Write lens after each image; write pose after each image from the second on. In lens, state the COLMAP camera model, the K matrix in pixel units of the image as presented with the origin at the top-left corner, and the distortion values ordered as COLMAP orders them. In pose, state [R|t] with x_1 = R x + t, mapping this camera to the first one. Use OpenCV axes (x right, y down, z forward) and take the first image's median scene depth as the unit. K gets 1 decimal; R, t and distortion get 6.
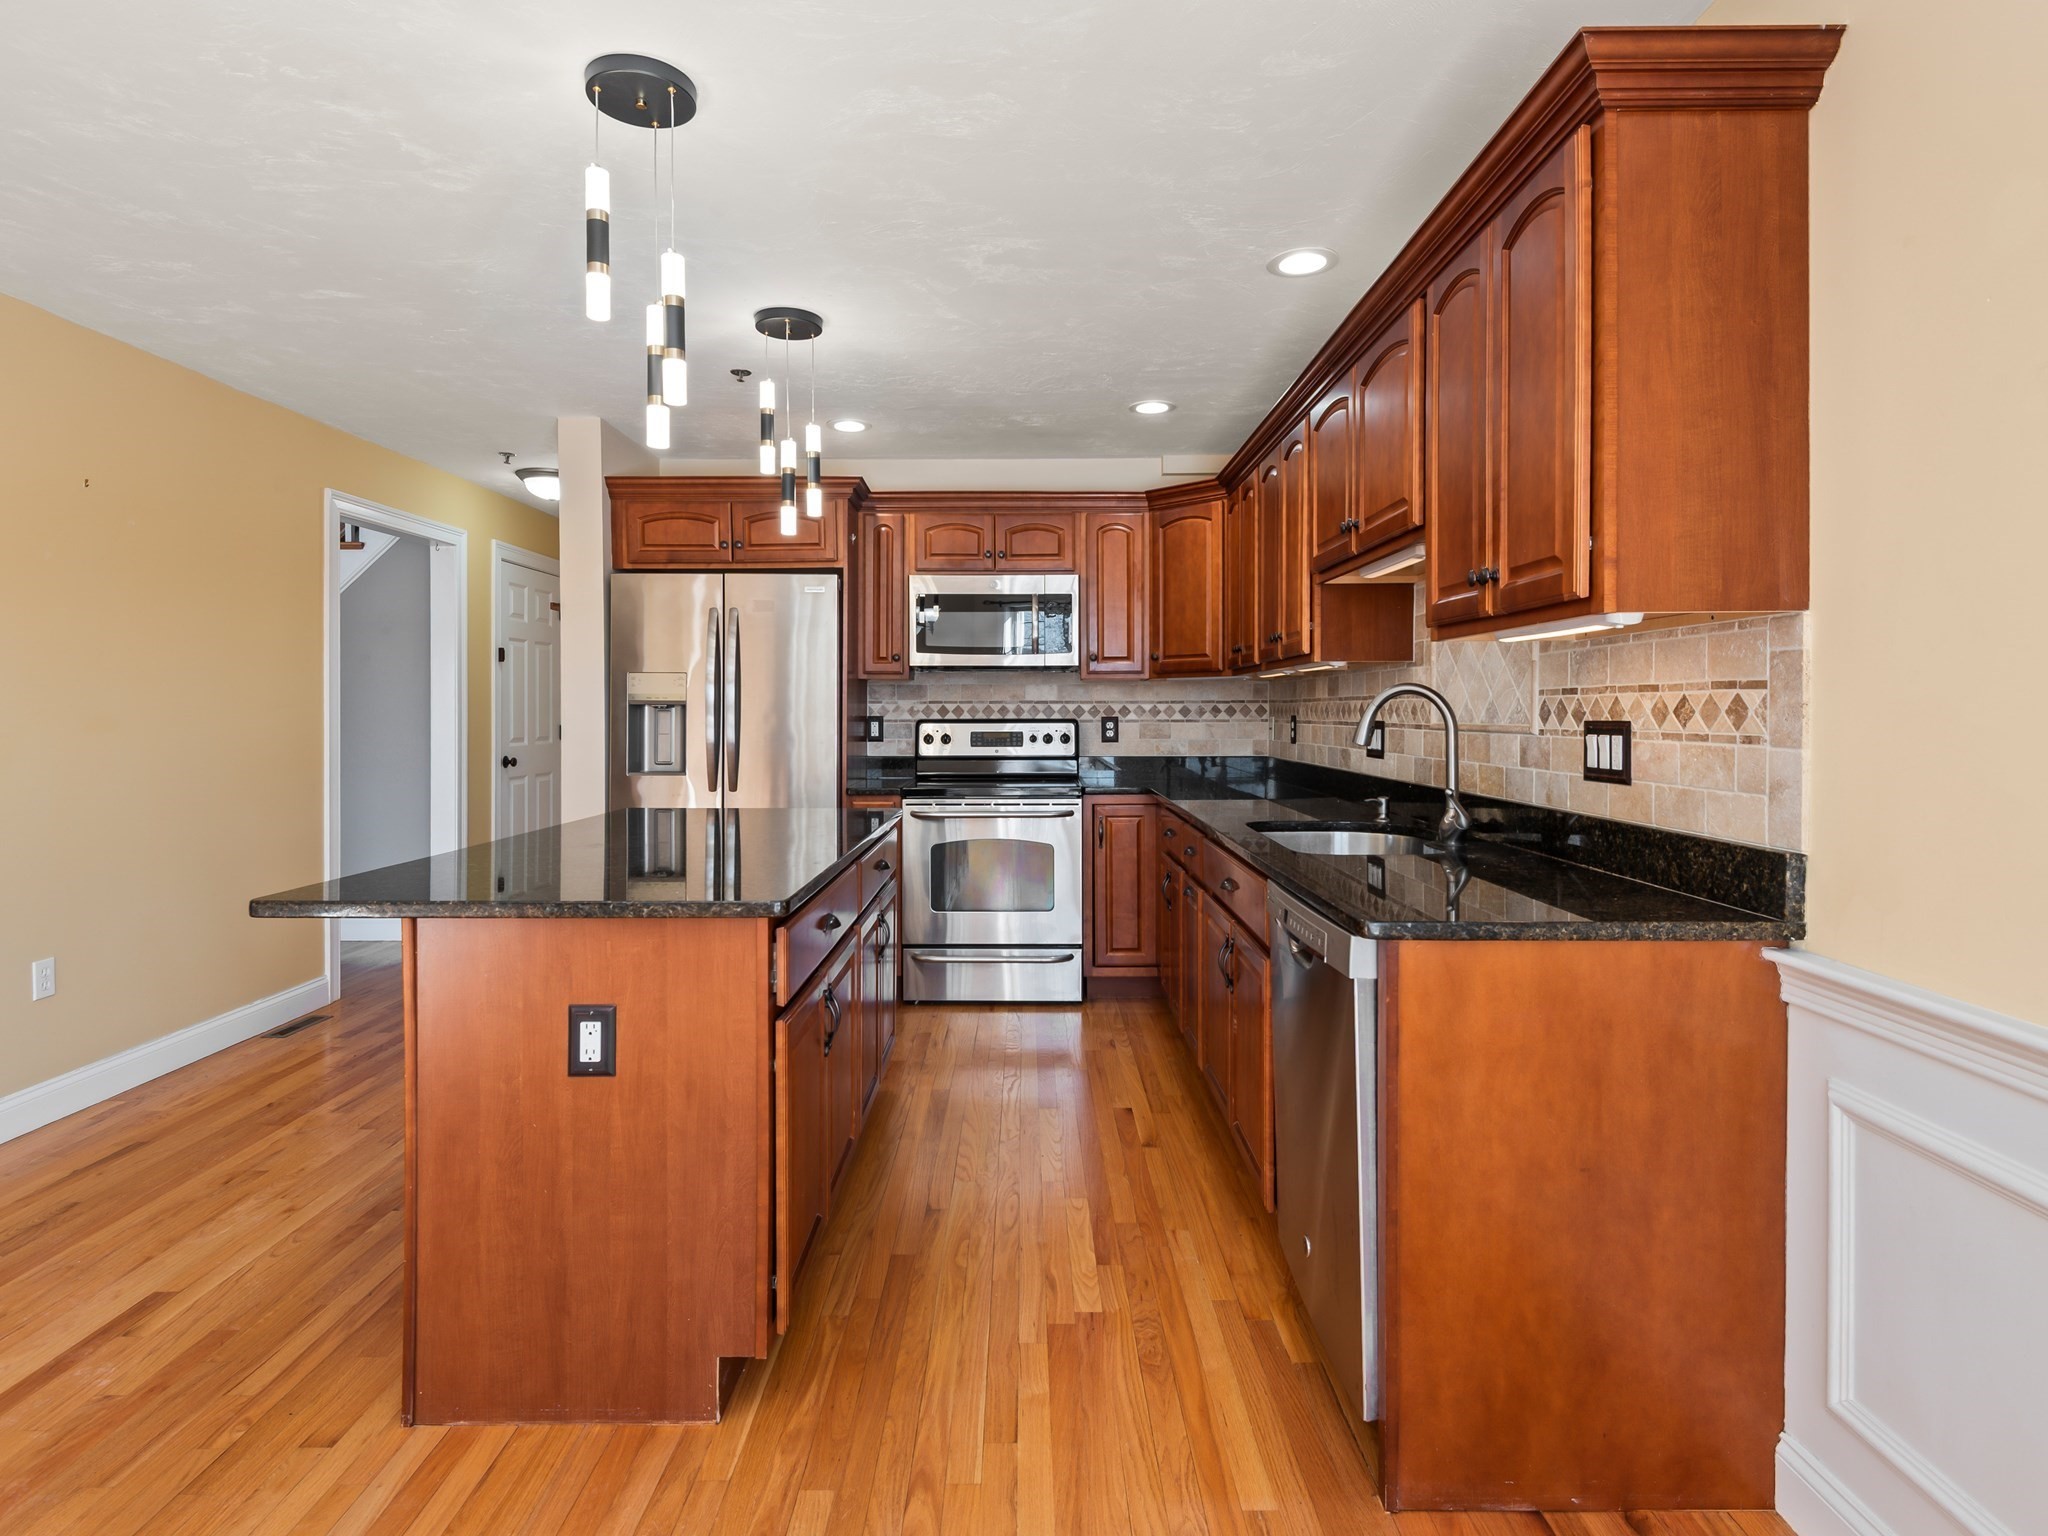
lens RADIAL K [[1080.7, 0, 1021.2], [0, 1080.7, 707.0], [0, 0, 1]] dist [0.026093, -0.000811]
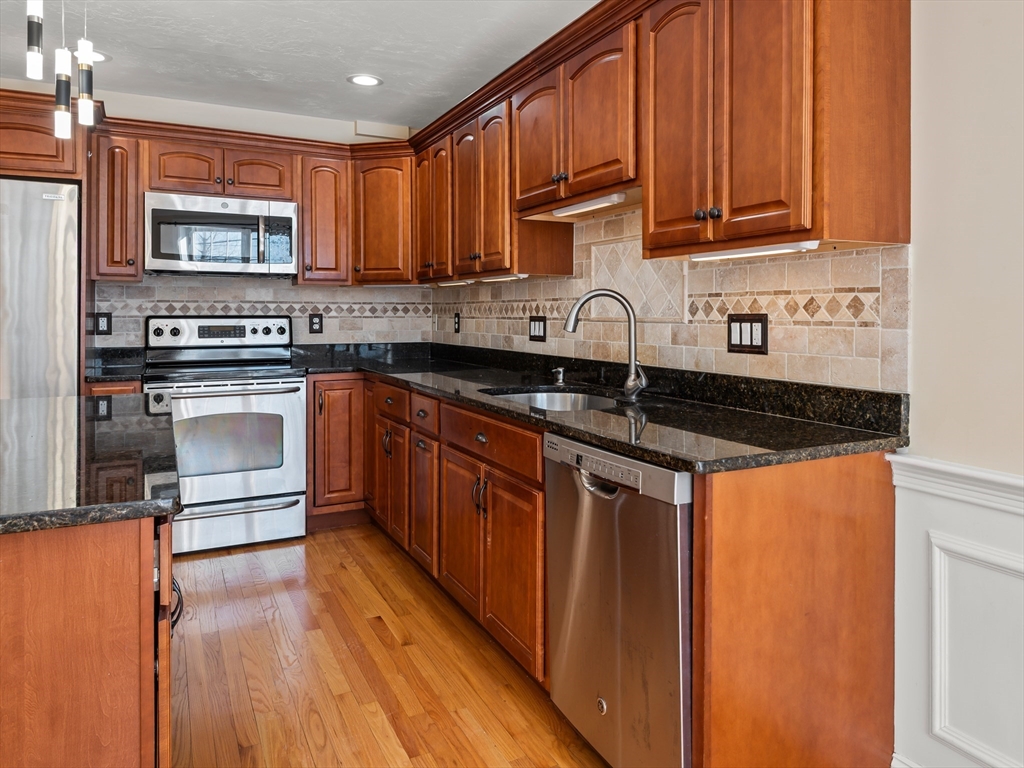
lens RADIAL K [[714.0, 0, 552.3], [0, 714.0, 312.1], [0, 0, 1]] dist [0.026802, -0.023827]
pose [[0.877738, 0.004892, 0.479116, -0.094500], [-0.005753, 0.999983, 0.000328, 0.005643], [-0.479107, -0.003044, 0.877751, 0.114737]]
